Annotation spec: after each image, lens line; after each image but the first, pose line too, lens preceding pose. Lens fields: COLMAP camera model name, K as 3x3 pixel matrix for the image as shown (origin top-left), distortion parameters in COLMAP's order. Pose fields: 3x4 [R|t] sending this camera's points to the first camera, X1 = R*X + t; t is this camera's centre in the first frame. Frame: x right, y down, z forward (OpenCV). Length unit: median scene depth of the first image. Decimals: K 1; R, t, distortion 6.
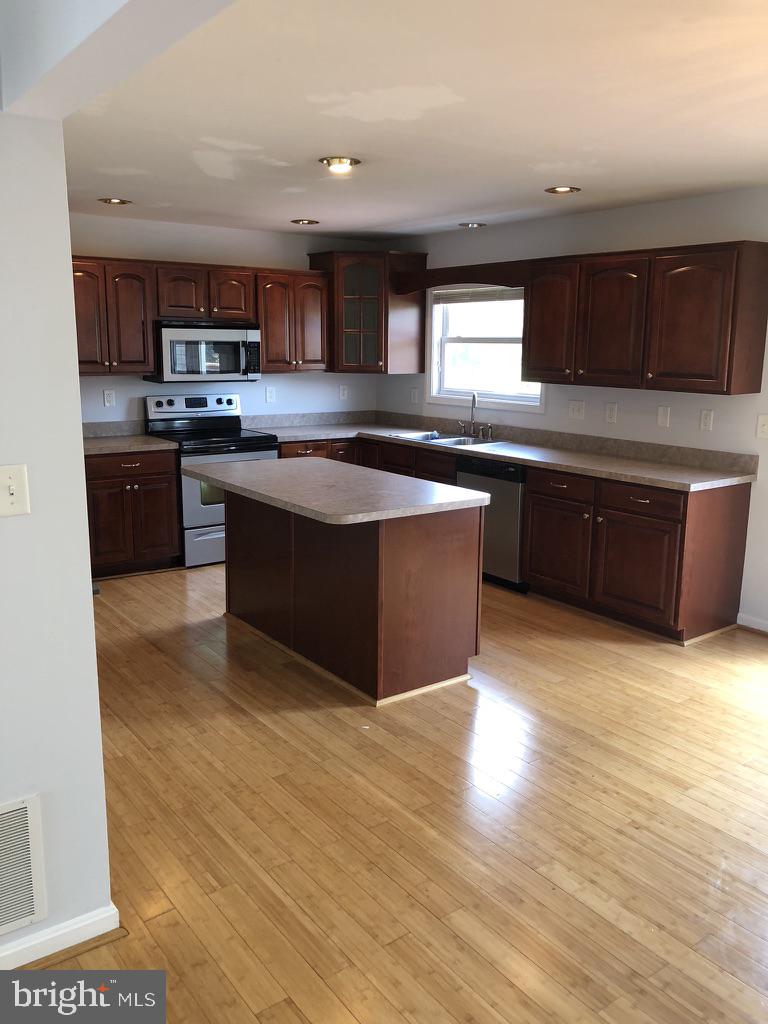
lens RADIAL K [[831.3, 0, 390.5], [0, 831.3, 507.1], [0, 0, 1]] dist [0.020351, 0.009589]
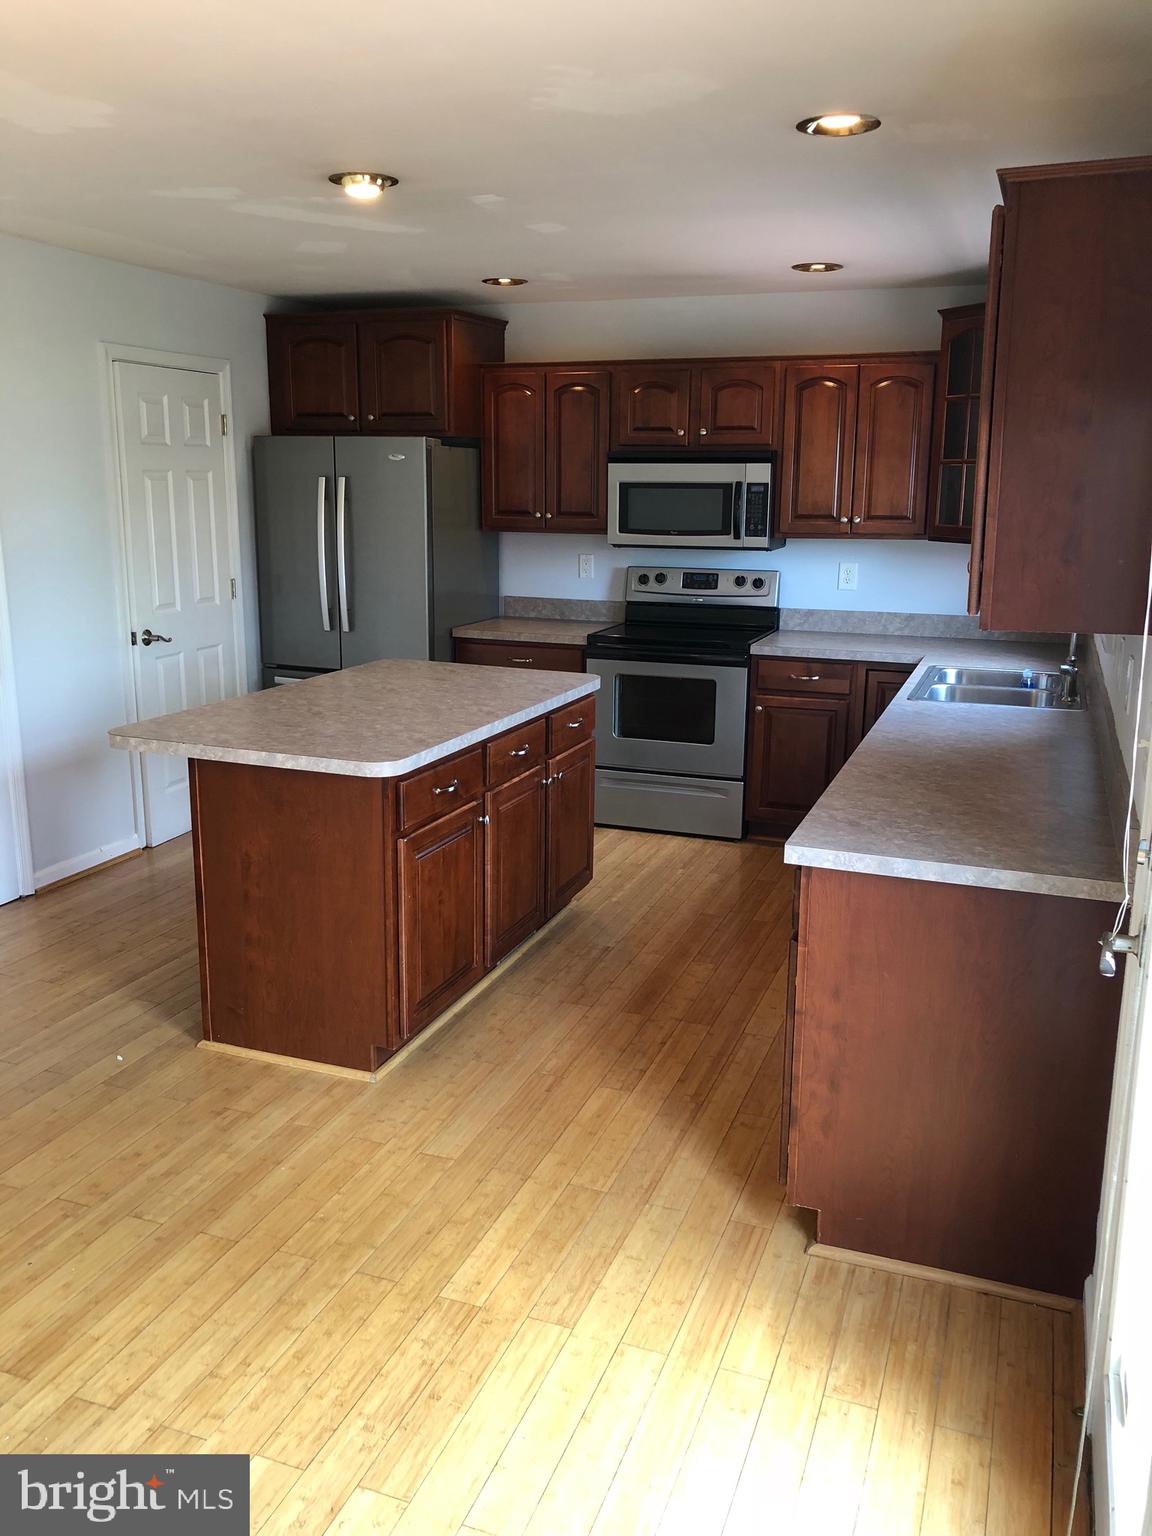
lens RADIAL K [[1246.9, 0, 579.8], [0, 1246.9, 771.8], [0, 0, 1]] dist [0.020351, 0.009589]
pose [[0.532761, 0.184711, -0.825862, 0.559035], [-0.164153, 0.979910, 0.113270, -0.079082], [0.830192, 0.075222, 0.552379, 0.429238]]
